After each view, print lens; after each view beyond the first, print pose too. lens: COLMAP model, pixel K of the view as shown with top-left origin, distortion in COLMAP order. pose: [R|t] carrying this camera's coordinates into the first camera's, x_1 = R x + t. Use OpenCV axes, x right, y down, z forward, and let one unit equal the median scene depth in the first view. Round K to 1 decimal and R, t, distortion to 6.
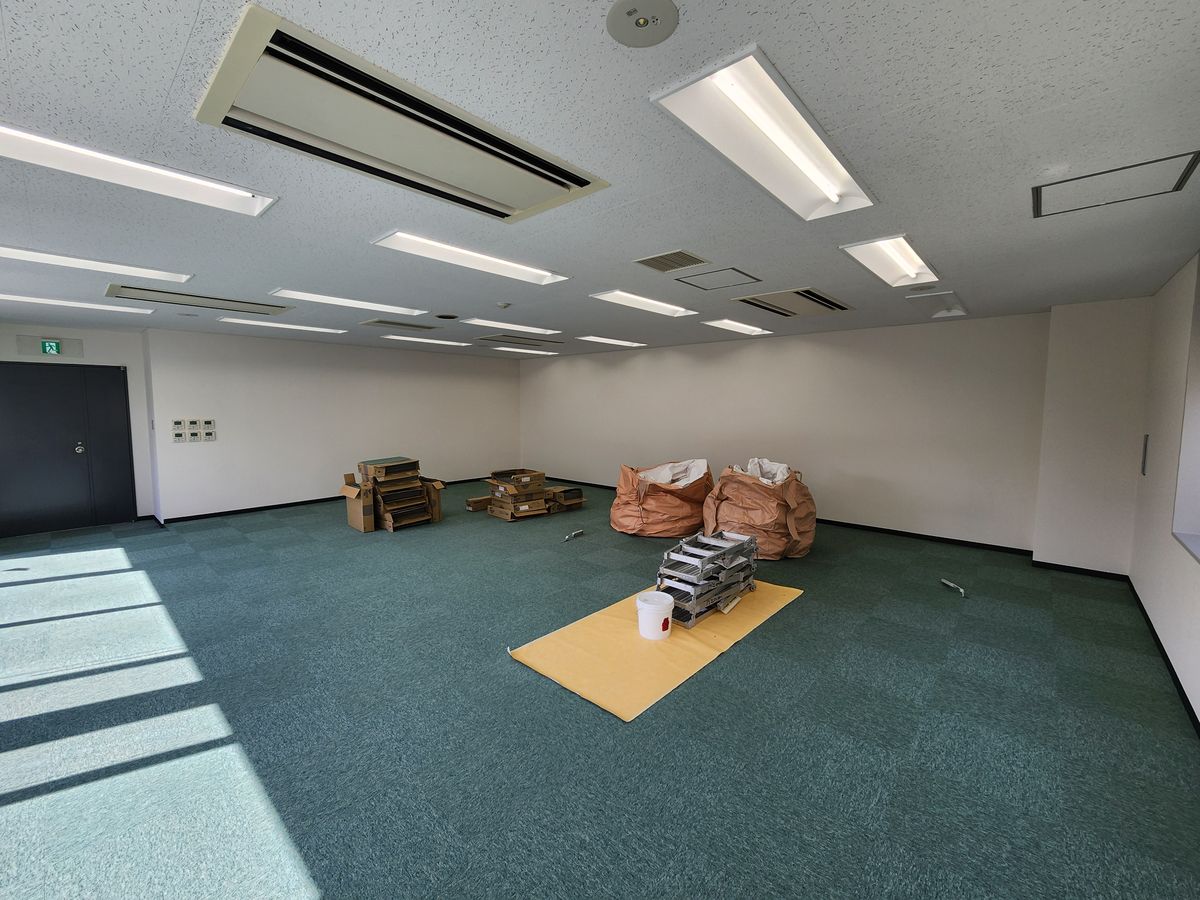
lens RADIAL K [[491.5, 0, 601.8], [0, 491.5, 443.4], [0, 0, 1]] dist [-0.001054, 0.000203]
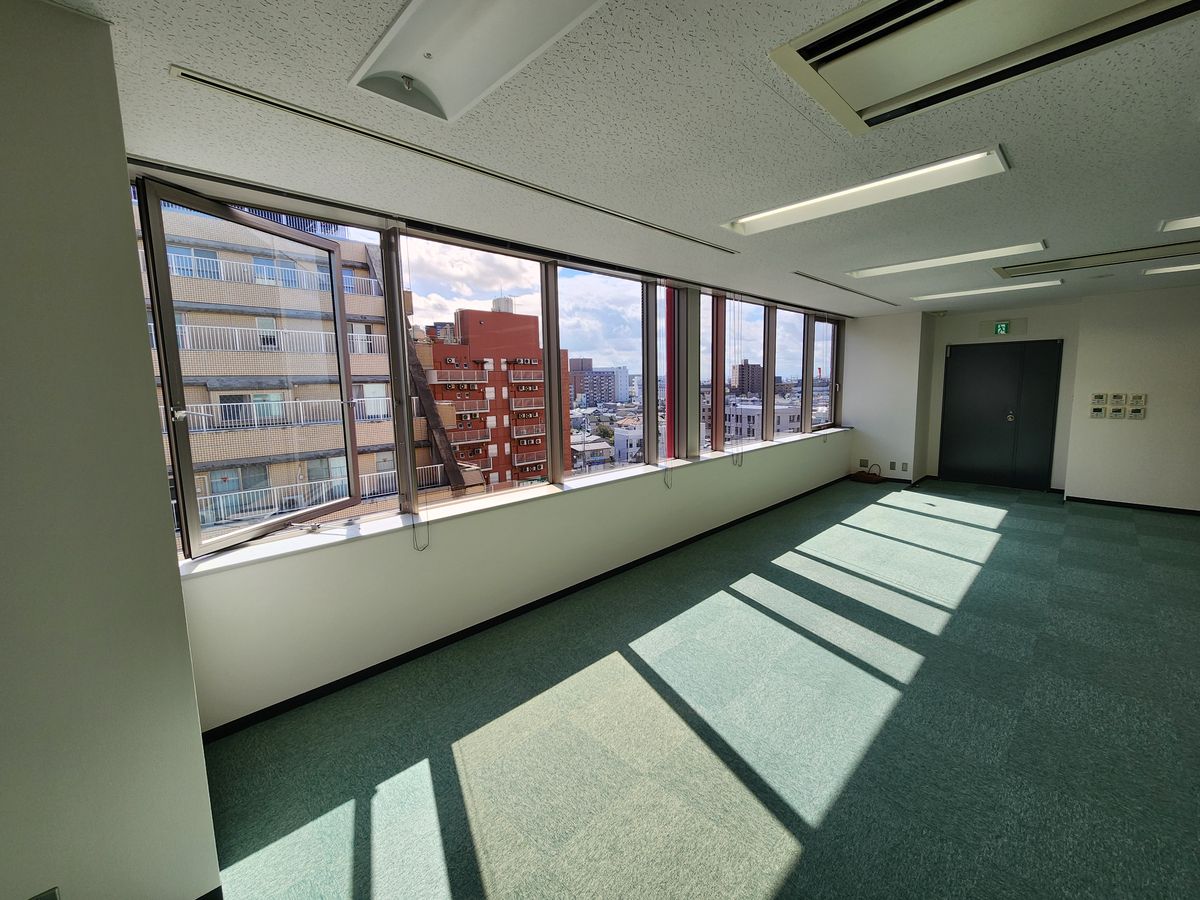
lens RADIAL K [[491.5, 0, 601.8], [0, 491.5, 443.4], [0, 0, 1]] dist [-0.001054, 0.000203]
pose [[-0.062367, 0.122128, -0.990553, 0.184375], [-0.063617, 0.989980, 0.126063, -0.019715], [0.996024, 0.070878, -0.053973, 0.209977]]
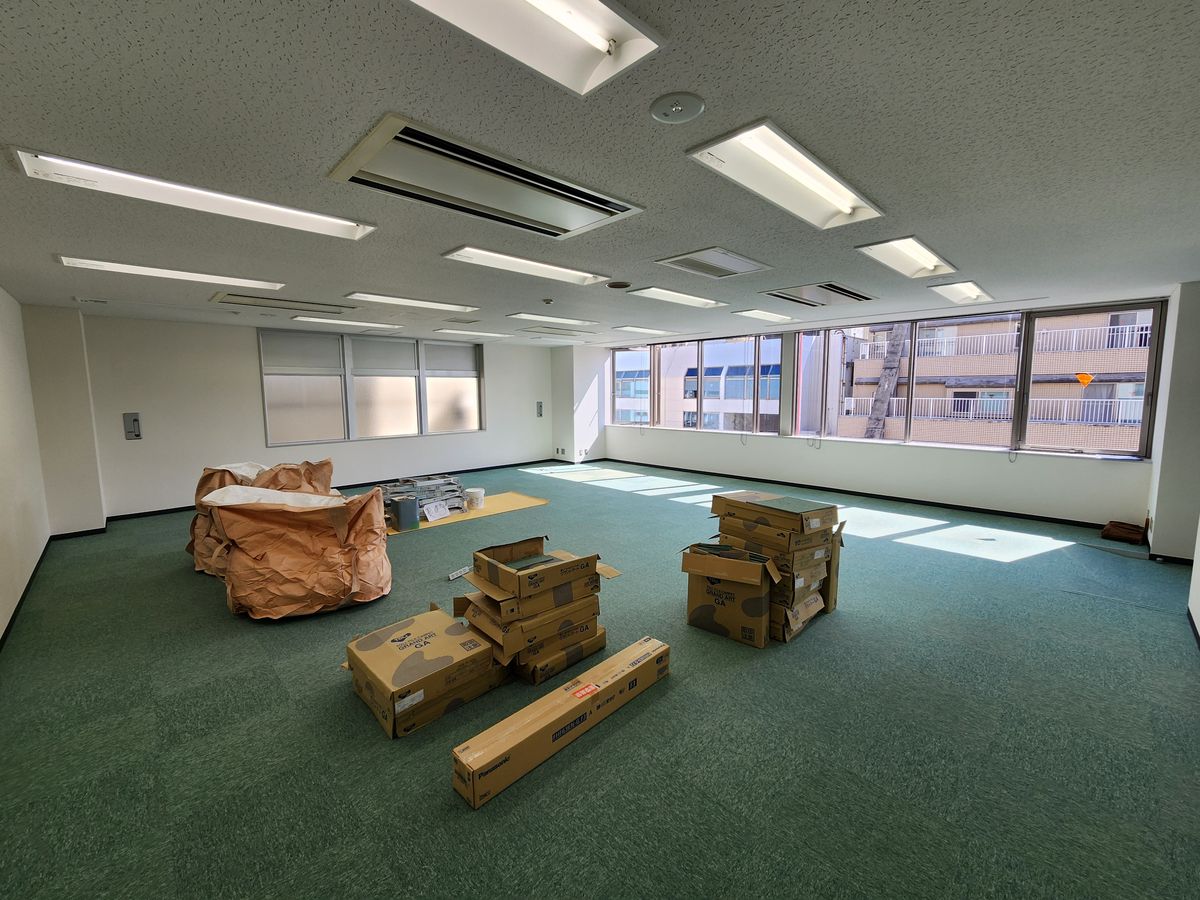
lens RADIAL K [[491.5, 0, 601.8], [0, 491.5, 443.4], [0, 0, 1]] dist [-0.001054, 0.000203]
pose [[-0.997756, -0.003986, 0.066843, -0.394956], [0.008832, 0.981673, 0.190368, -0.209041], [-0.066377, 0.190531, -0.979434, 2.547691]]
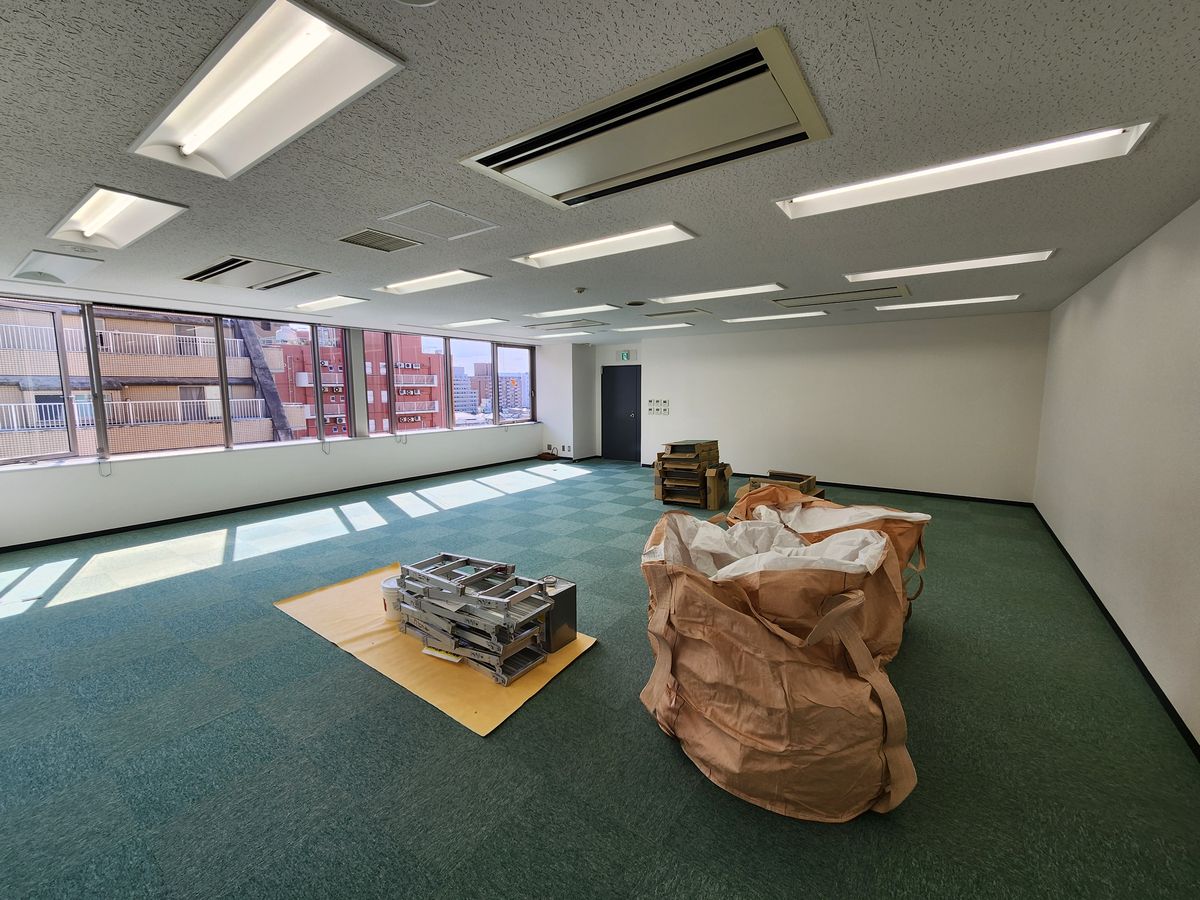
lens RADIAL K [[494.7, 0, 600.0], [0, 494.7, 450.0], [0, 0, 1]] dist [-0.000258, -0.000681]
pose [[0.107103, 0.123072, -0.986601, 0.987399], [-0.077021, 0.990354, 0.115179, -0.089658], [0.991260, 0.063653, 0.115549, 1.109406]]
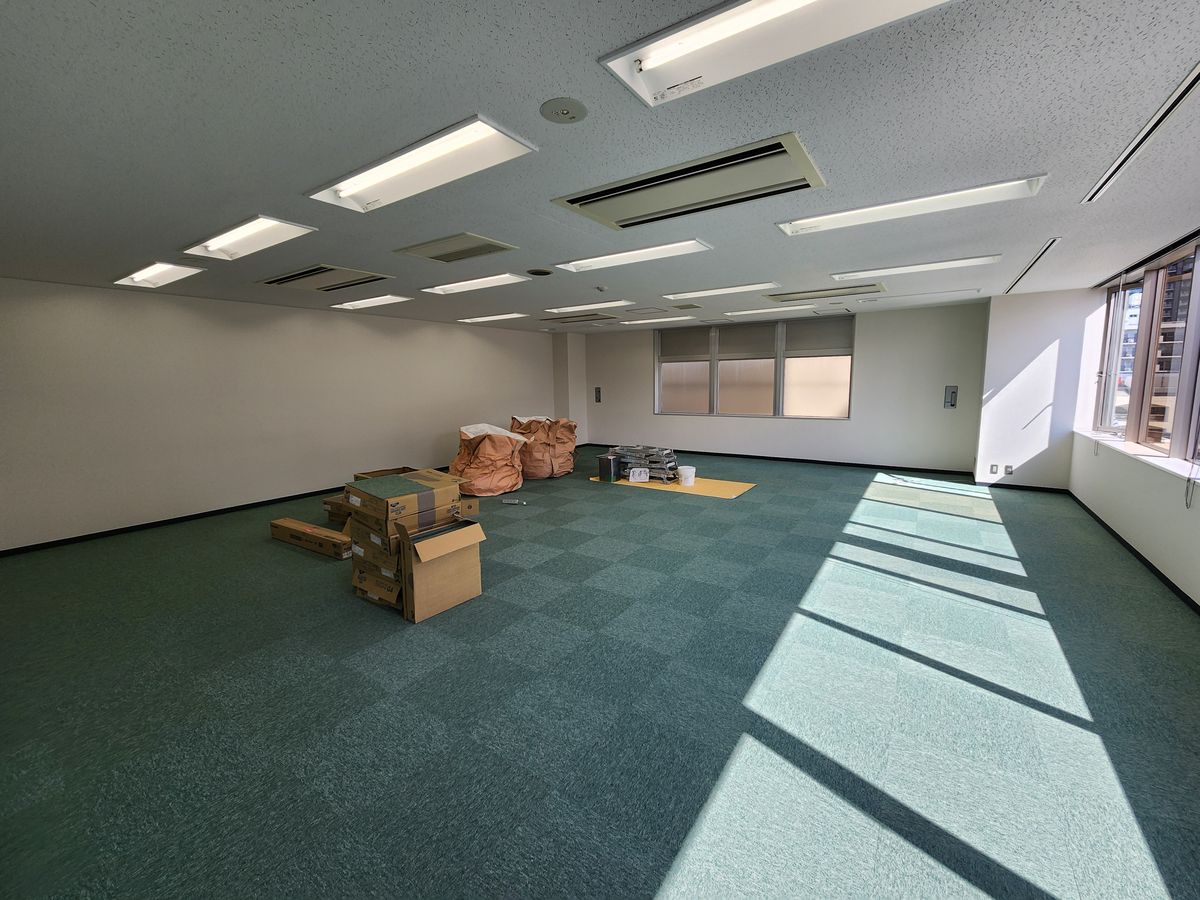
lens RADIAL K [[491.5, 0, 601.8], [0, 491.5, 443.4], [0, 0, 1]] dist [-0.001054, 0.000203]
pose [[-0.138089, -0.132068, 0.981575, -1.626805], [0.097478, 0.984446, 0.146168, -0.106986], [-0.985611, 0.115866, -0.123067, 1.392006]]
